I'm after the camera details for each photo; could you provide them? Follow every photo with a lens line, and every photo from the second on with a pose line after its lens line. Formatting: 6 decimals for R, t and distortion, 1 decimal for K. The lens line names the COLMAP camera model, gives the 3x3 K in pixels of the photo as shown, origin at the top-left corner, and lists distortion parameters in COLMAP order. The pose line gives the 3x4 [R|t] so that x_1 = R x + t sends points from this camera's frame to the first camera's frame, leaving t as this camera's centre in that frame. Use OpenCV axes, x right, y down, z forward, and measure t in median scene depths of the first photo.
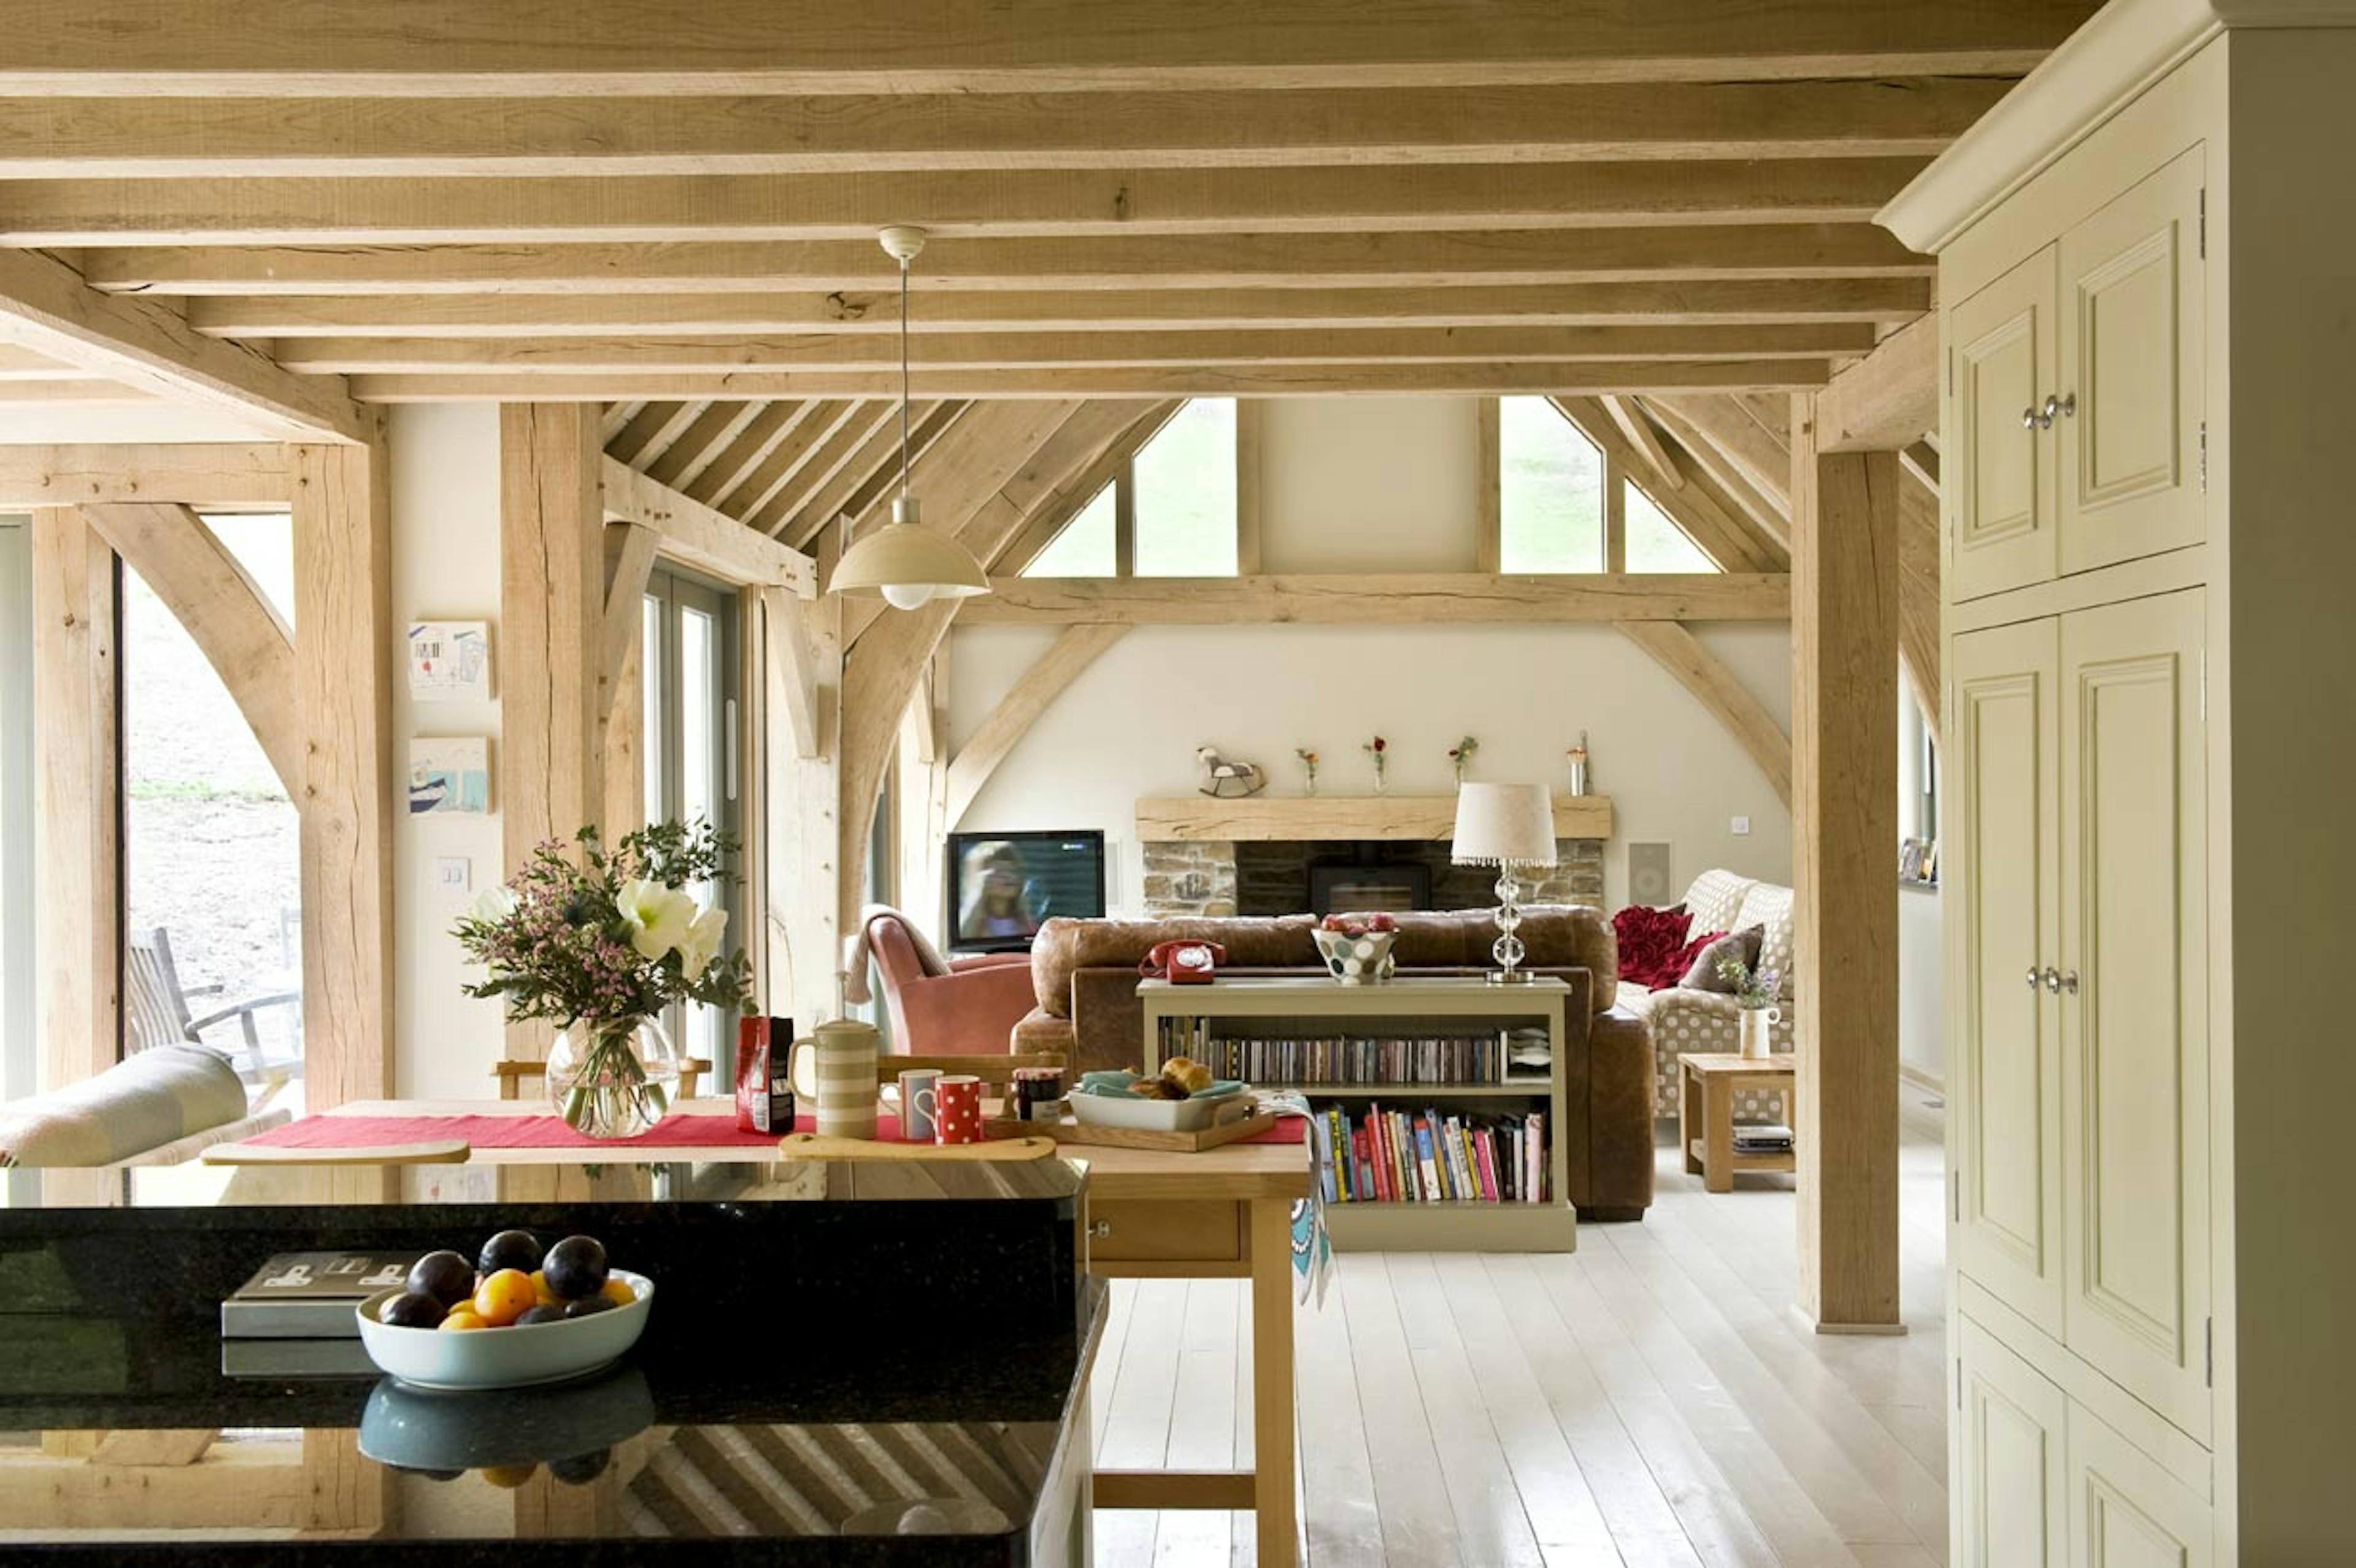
lens RADIAL K [[2400.5, 0, 1178.0], [0, 2400.5, 784.0], [0, 0, 1]] dist [0.014060, 0.001709]
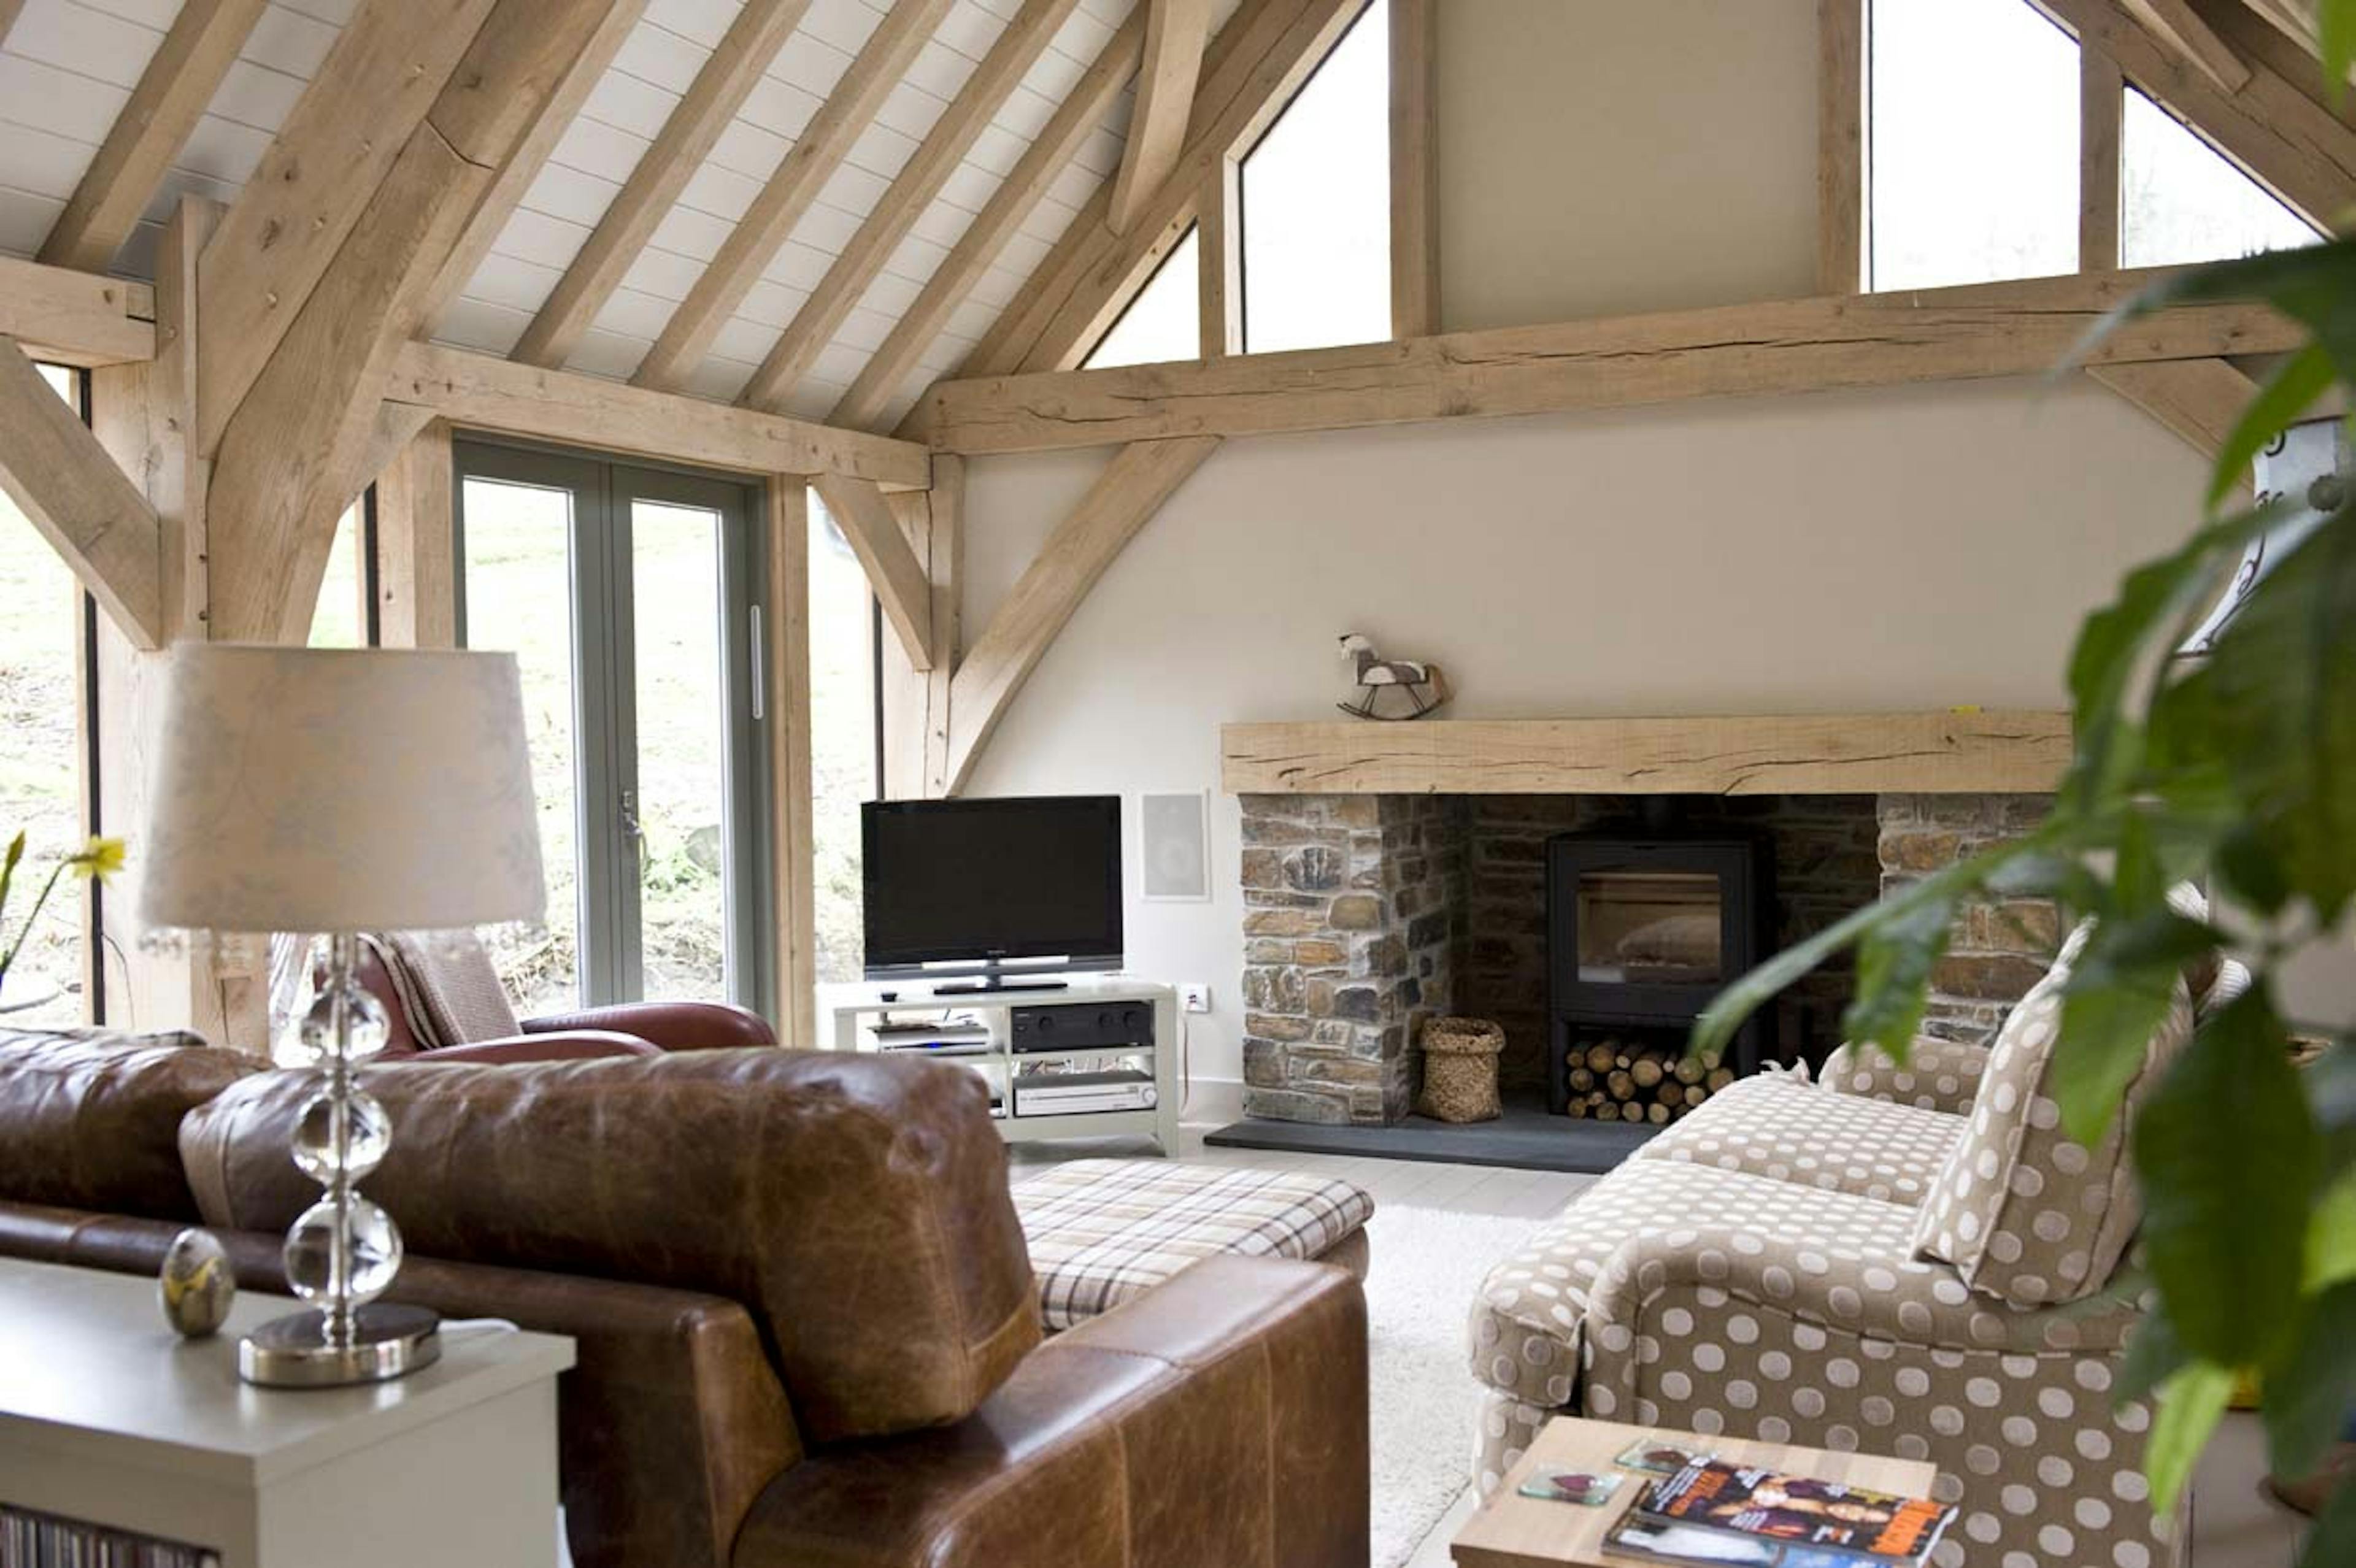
lens RADIAL K [[2165.8, 0, 1184.7], [0, 2165.8, 824.5], [0, 0, 1]] dist [0.014156, 0.005113]
pose [[0.905086, 0.003866, -0.425211, 0.340661], [0.014954, 0.999051, 0.040914, 0.014661], [0.424966, -0.043390, 0.904169, 0.816470]]
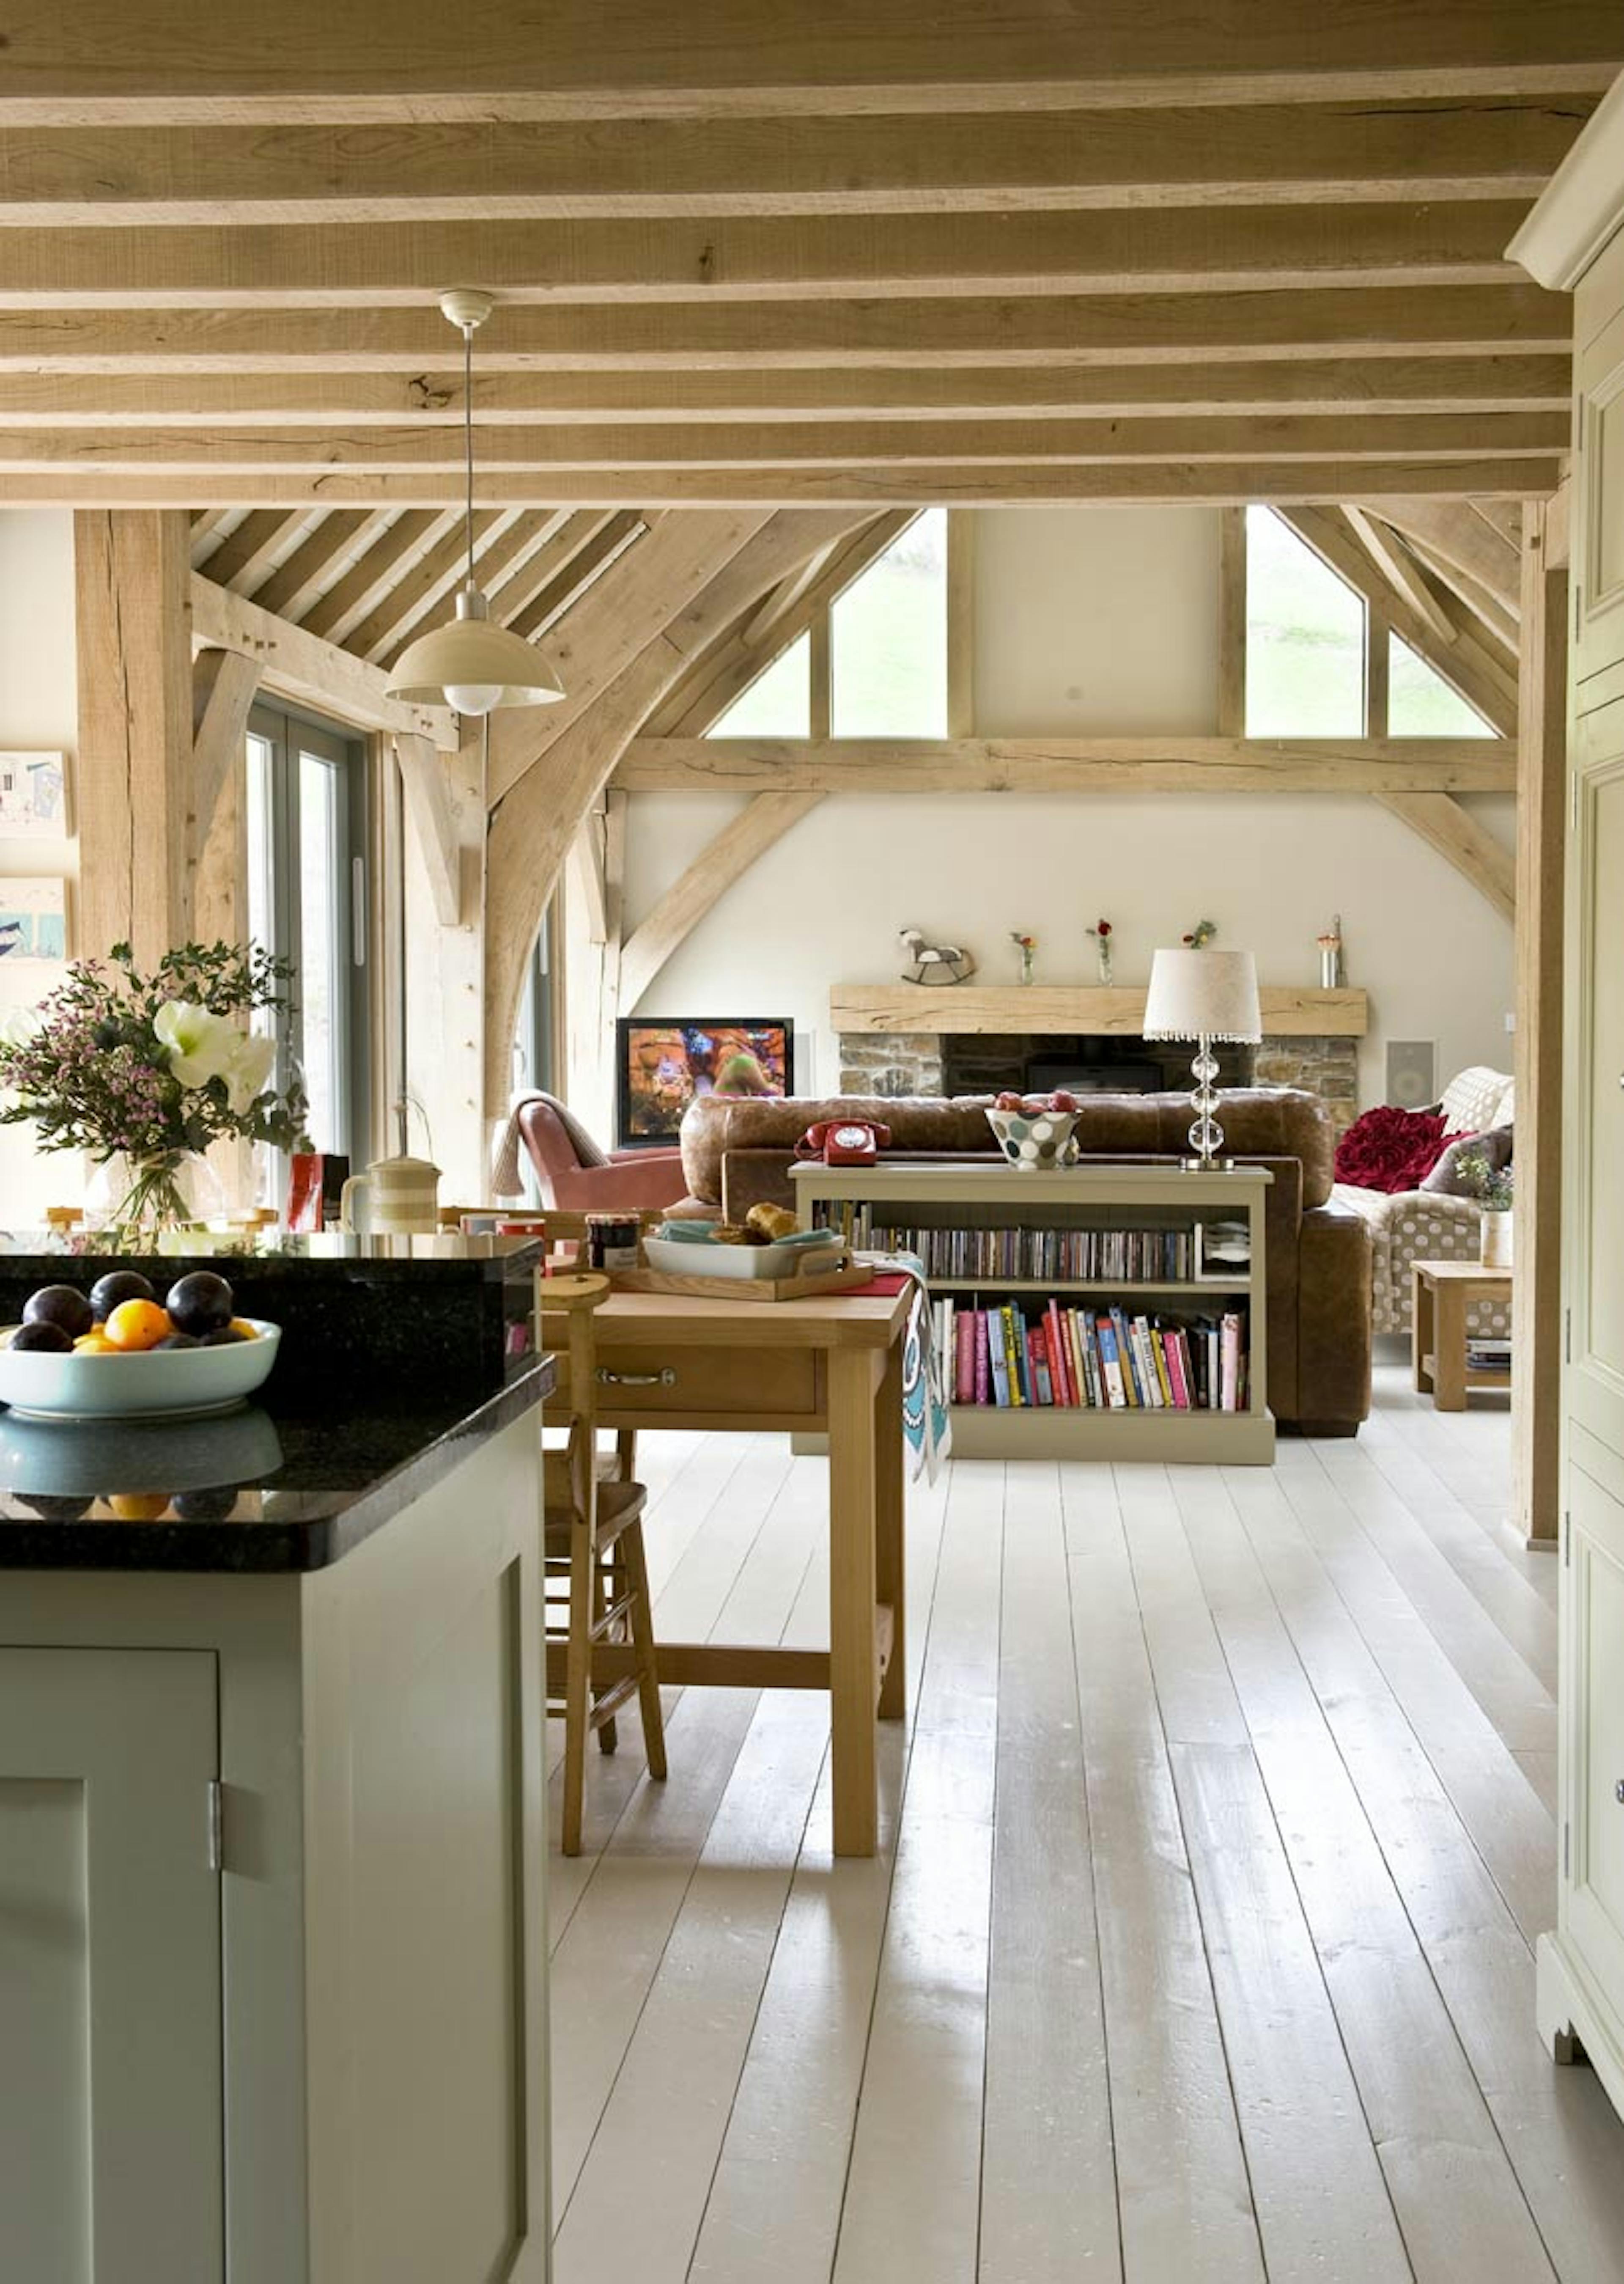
lens RADIAL K [[2664.7, 0, 812.0], [0, 2664.7, 1142.0], [0, 0, 1]] dist [0.038649, 0.006604]
pose [[0.998595, 0.007413, -0.052471, 0.046645], [-0.004835, 0.998783, 0.049084, 0.025757], [0.052771, -0.048761, 0.997415, -0.014067]]
